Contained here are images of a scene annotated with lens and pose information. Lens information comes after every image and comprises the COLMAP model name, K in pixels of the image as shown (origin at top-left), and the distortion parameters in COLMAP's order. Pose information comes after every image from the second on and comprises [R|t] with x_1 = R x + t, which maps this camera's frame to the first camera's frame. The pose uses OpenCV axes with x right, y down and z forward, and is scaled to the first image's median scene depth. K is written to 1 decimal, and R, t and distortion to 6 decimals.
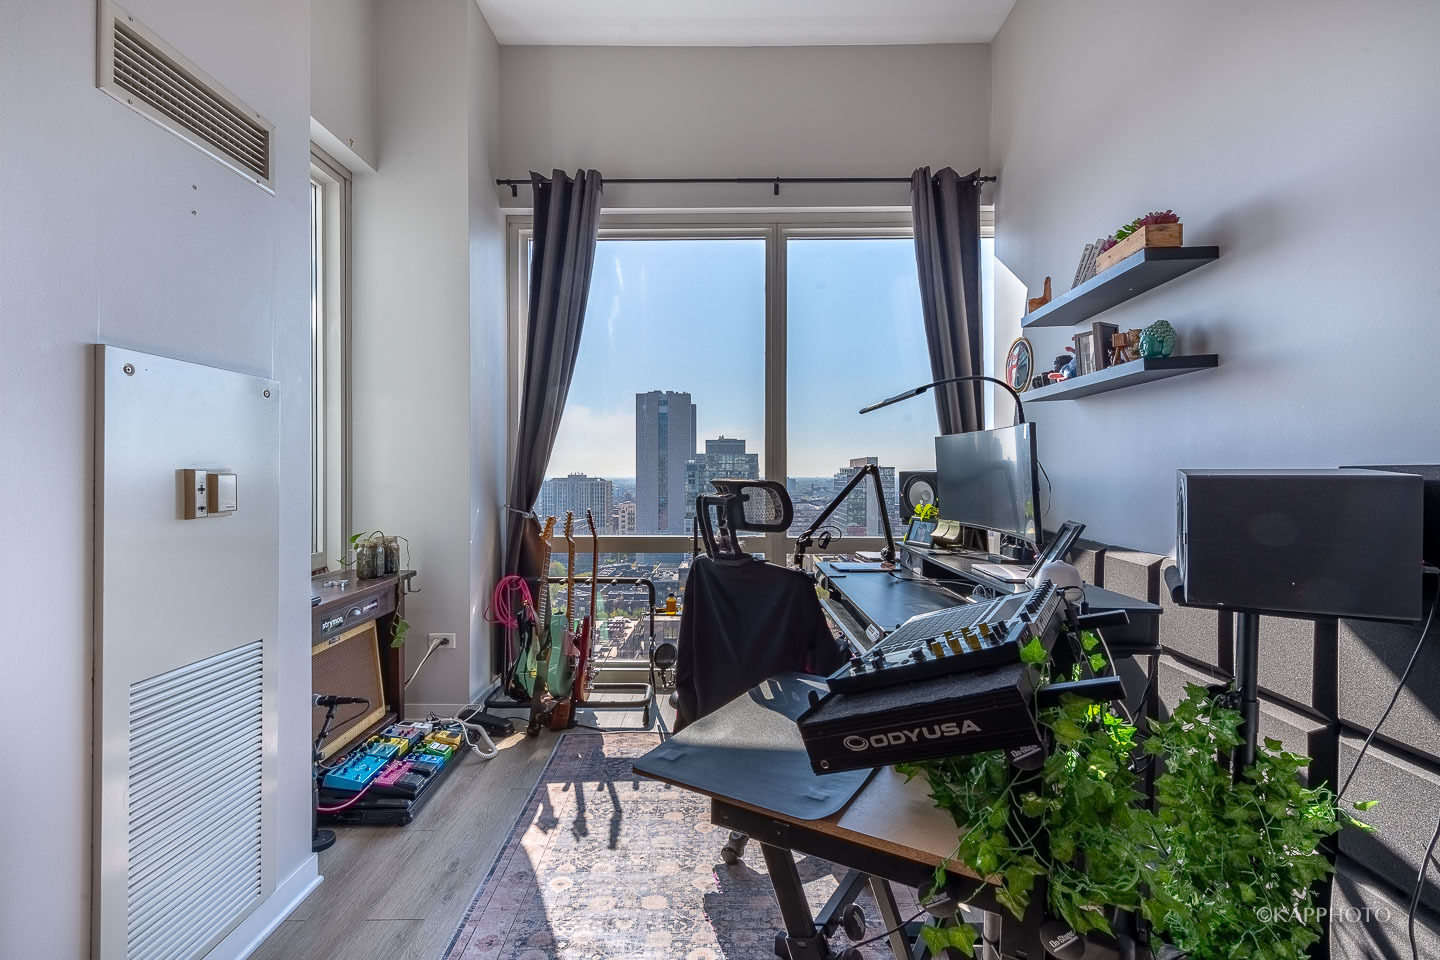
lens RADIAL K [[638.9, 0, 722.1], [0, 638.9, 475.6], [0, 0, 1]] dist [0.011029, 0.000276]
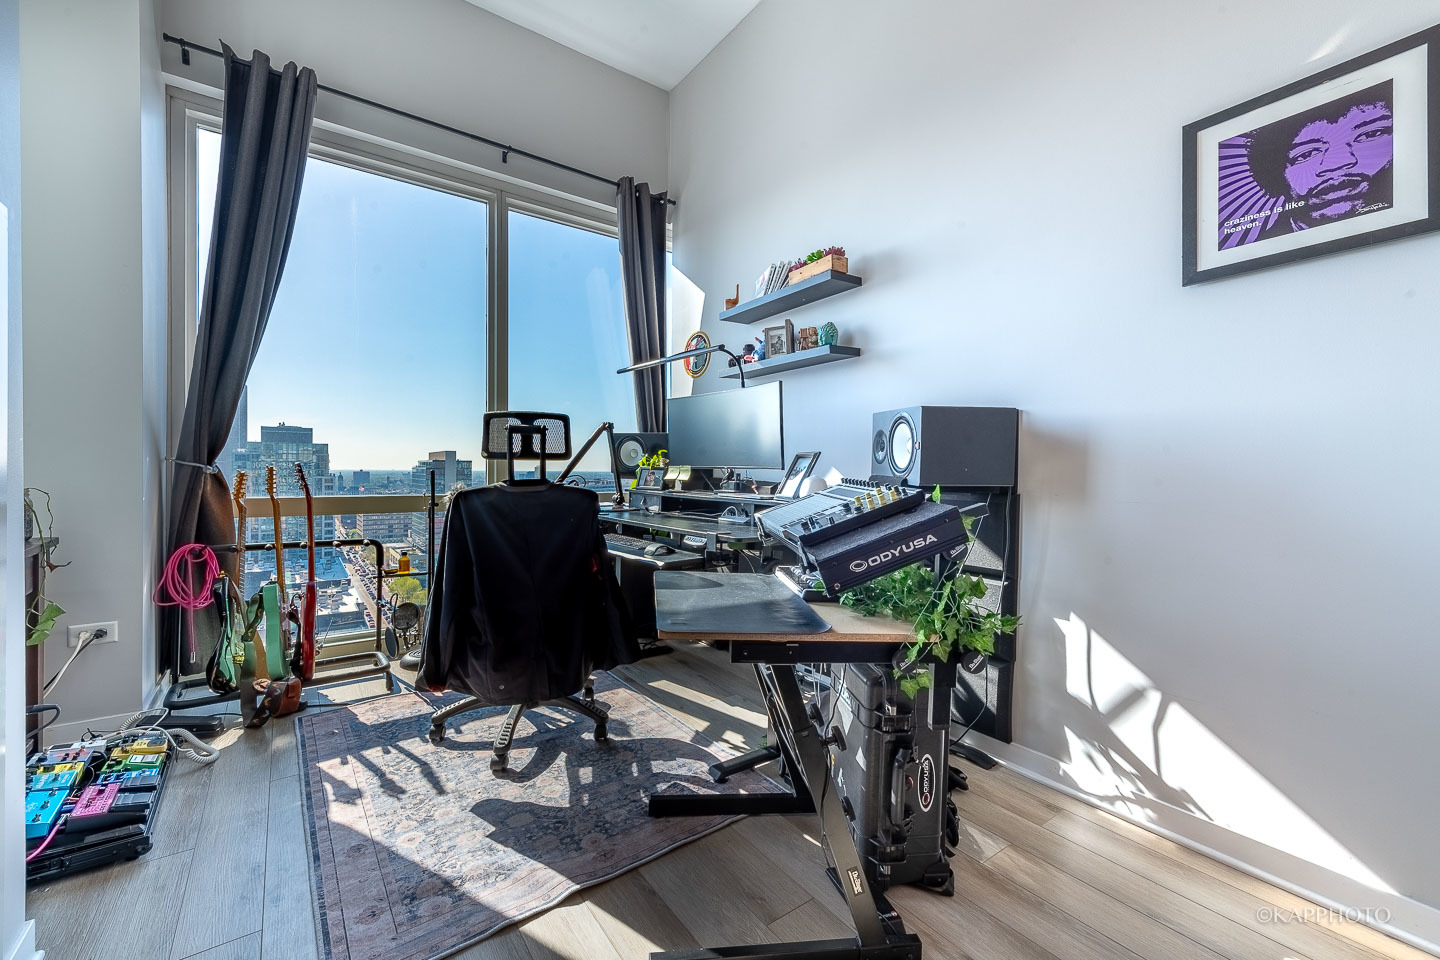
lens RADIAL K [[575.1, 0, 686.3], [0, 575.1, 472.7], [0, 0, 1]] dist [0.016724, -0.003999]
pose [[0.825103, -0.008329, 0.564921, -0.290632], [0.001095, 0.999913, 0.013143, 0.074471], [-0.564982, -0.010226, 0.825040, 0.071578]]
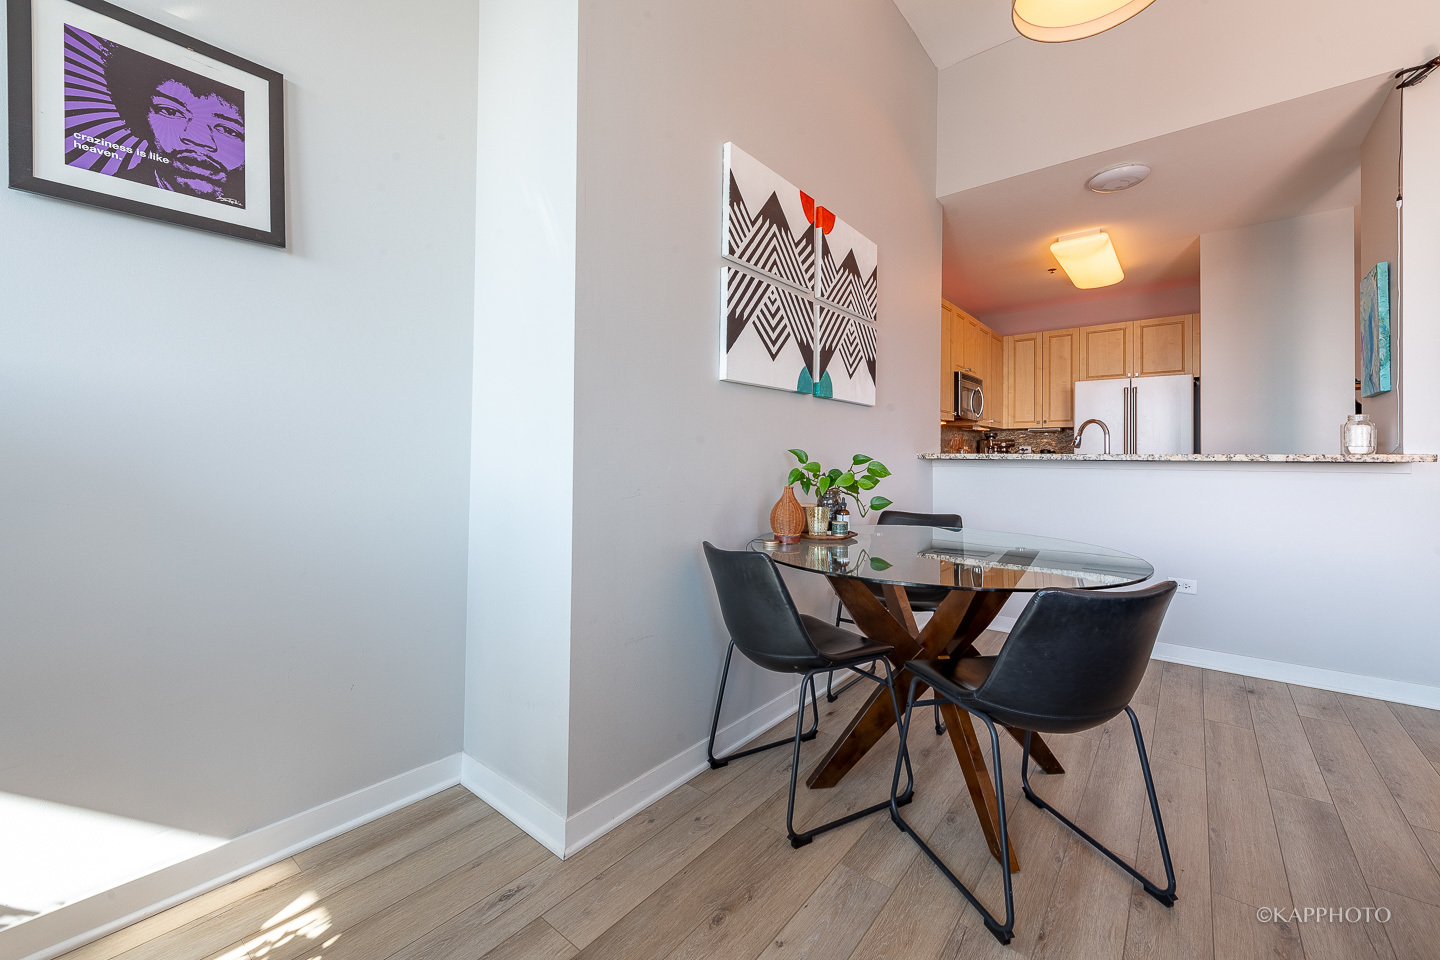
lens RADIAL K [[604.8, 0, 770.7], [0, 604.8, 451.9], [0, 0, 1]] dist [-0.015376, 0.001077]
pose [[-0.823307, -0.016355, 0.567361, -0.219284], [-0.021697, 0.999761, -0.002665, 0.070848], [-0.567182, -0.014504, -0.823465, 0.357987]]
